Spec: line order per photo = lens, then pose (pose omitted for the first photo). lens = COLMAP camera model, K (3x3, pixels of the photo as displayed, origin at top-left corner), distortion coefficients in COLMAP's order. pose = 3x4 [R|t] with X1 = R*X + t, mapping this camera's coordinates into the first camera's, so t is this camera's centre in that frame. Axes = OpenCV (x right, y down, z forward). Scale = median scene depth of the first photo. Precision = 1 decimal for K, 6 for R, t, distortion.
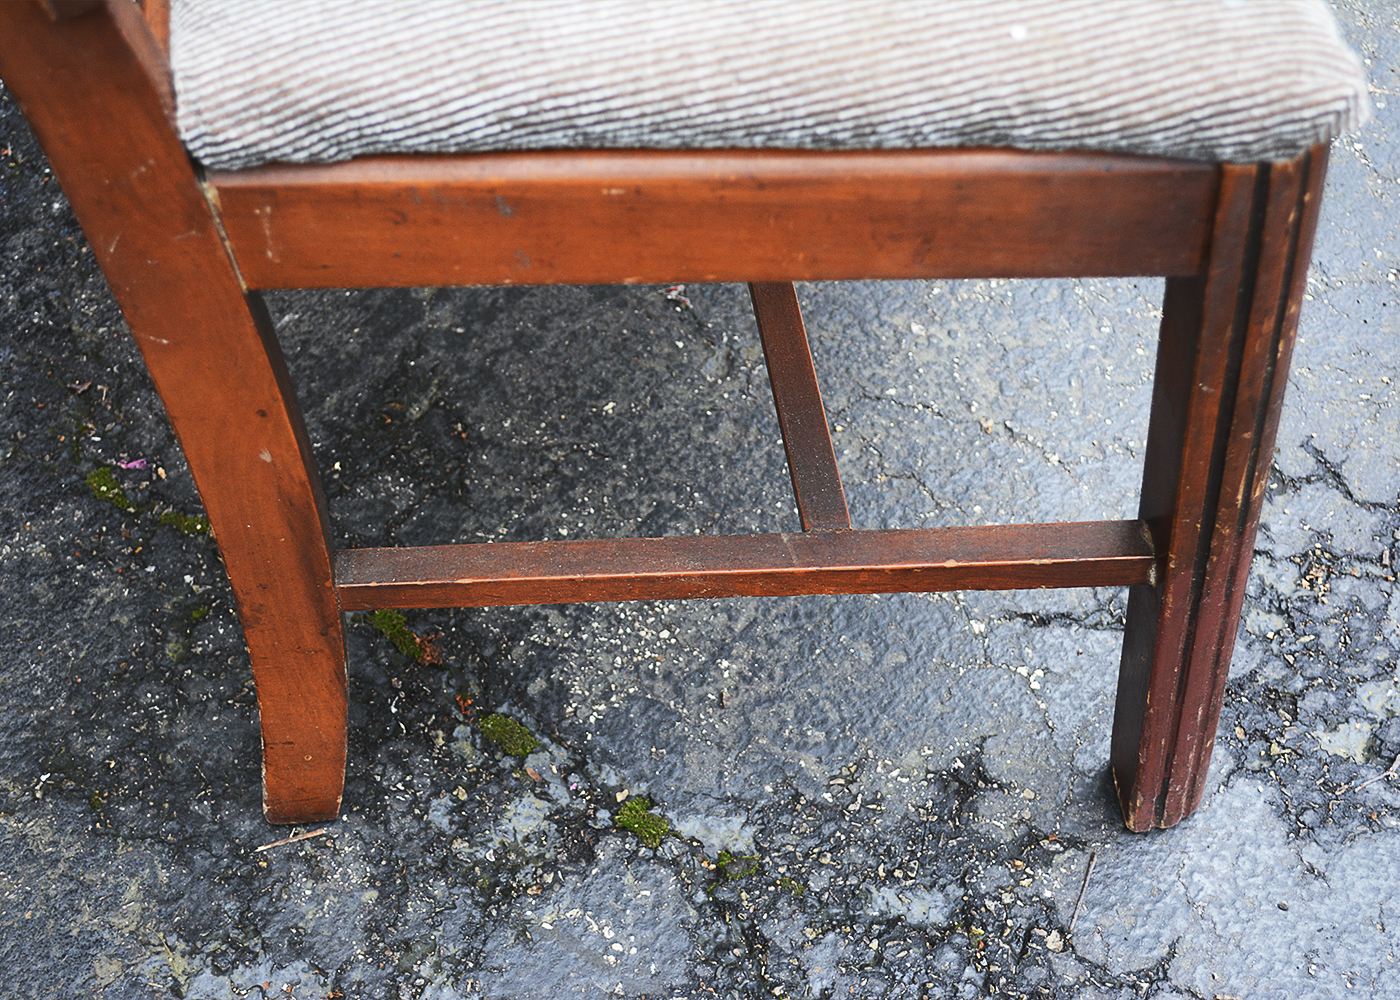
lens RADIAL K [[2041.6, 0, 701.9], [0, 2041.6, 500.5], [0, 0, 1]] dist [-0.029588, 0.000000]
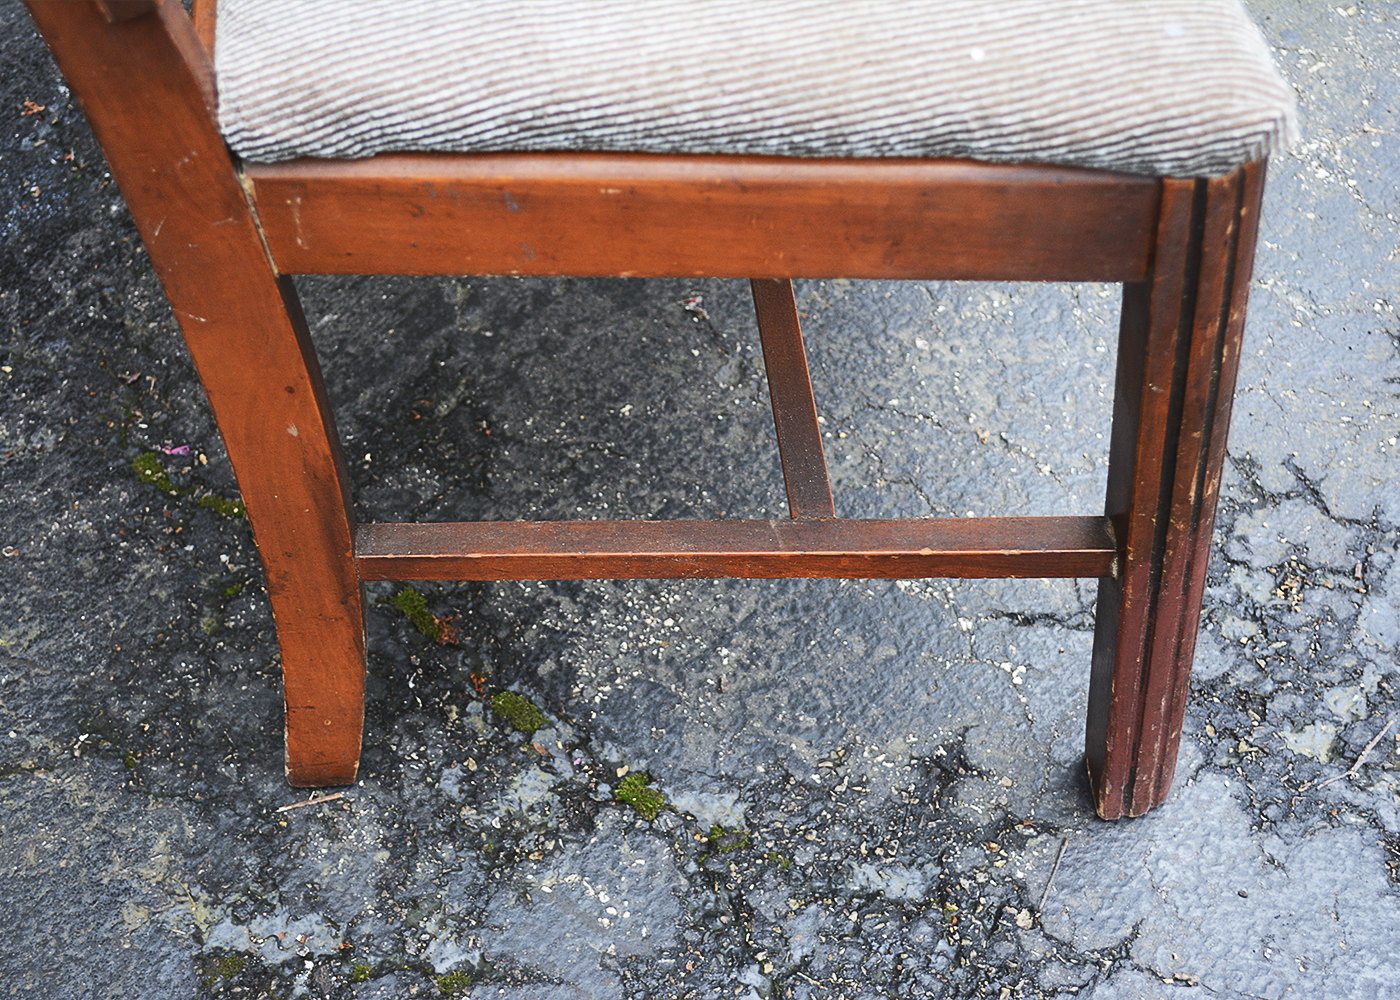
lens RADIAL K [[2041.6, 0, 699.6], [0, 2041.6, 498.9], [0, 0, 1]] dist [-0.029588, 0.000000]
pose [[0.999229, 0.028927, -0.026538, 0.024691], [-0.029420, 0.999398, -0.018398, 0.021255], [0.025990, 0.019165, 0.999478, -0.060823]]
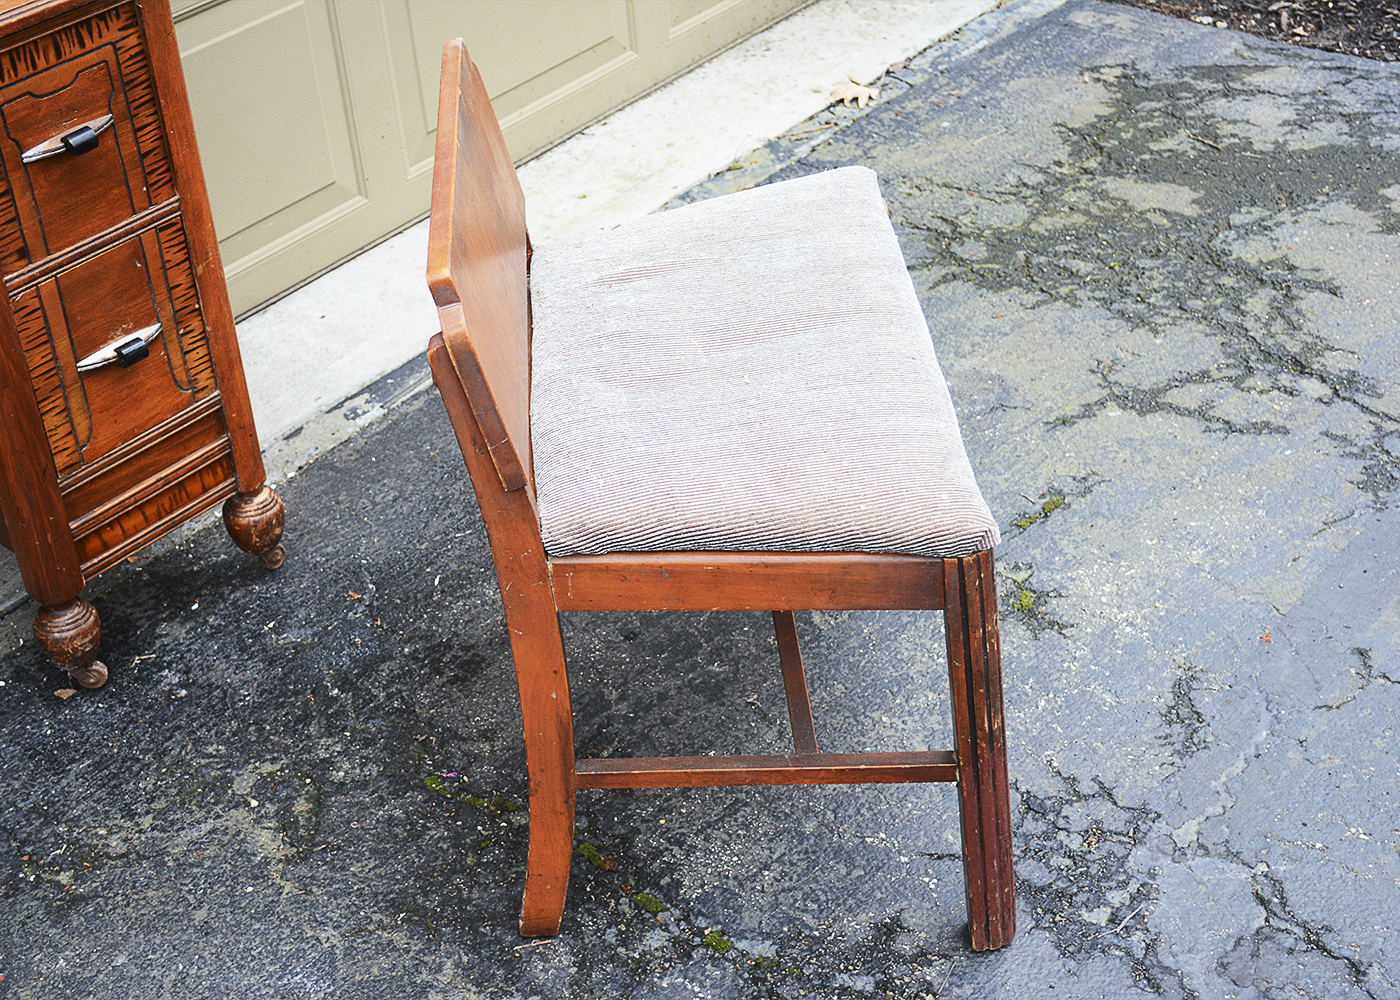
lens RADIAL K [[2142.4, 0, 689.6], [0, 2142.4, 491.1], [0, 0, 1]] dist [-0.006283, 0.000000]
pose [[0.996681, 0.021944, -0.078391, 0.089014], [-0.046279, 0.944967, -0.323877, 0.396508], [0.066970, 0.326430, 0.942846, -0.983172]]
